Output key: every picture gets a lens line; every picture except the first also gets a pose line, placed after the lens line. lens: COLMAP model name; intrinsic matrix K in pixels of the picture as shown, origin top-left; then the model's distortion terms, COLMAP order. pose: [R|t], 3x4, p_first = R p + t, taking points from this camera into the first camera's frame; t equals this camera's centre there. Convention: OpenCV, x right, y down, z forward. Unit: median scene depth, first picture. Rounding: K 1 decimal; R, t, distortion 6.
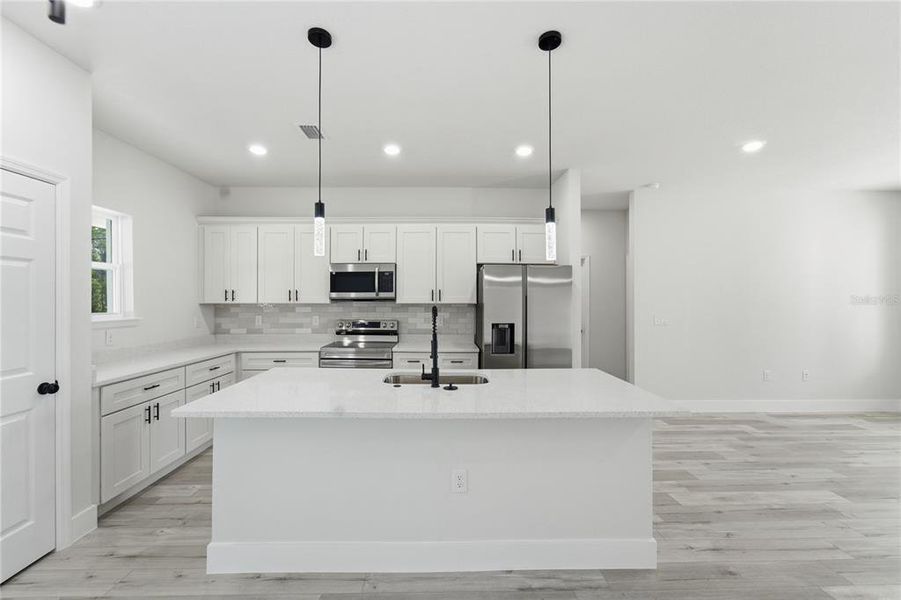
lens RADIAL K [[371.0, 0, 450.5], [0, 371.0, 300.0], [0, 0, 1]] dist [-0.038948, 0.014276]
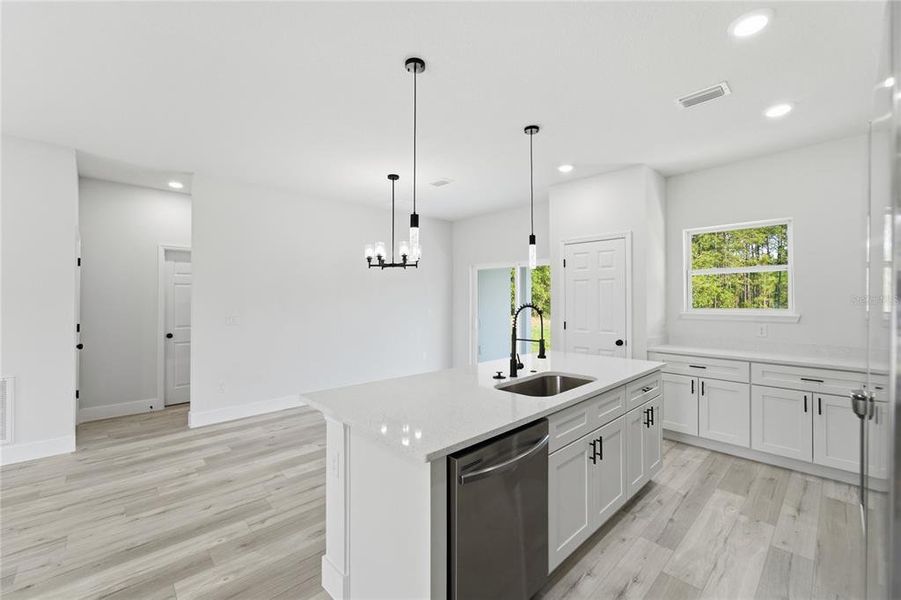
lens RADIAL K [[366.0, 0, 446.5], [0, 366.0, 300.2], [0, 0, 1]] dist [-0.007053, -0.000225]
pose [[-0.755440, -0.000461, -0.655217, 0.436857], [-0.003442, 0.999989, 0.003265, 0.004014], [0.655209, 0.004722, -0.755433, 0.898532]]
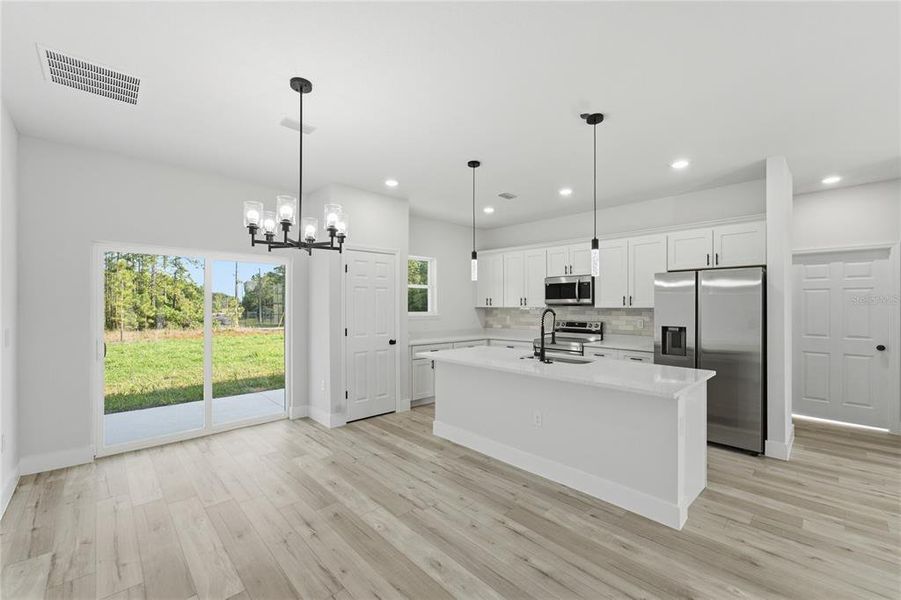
lens RADIAL K [[371.0, 0, 450.5], [0, 371.0, 300.0], [0, 0, 1]] dist [-0.038948, 0.014276]
pose [[0.671548, -0.011605, -0.740870, 0.444364], [-0.001064, 0.999861, -0.016627, 0.004776], [0.740960, 0.011954, 0.671442, -0.165724]]
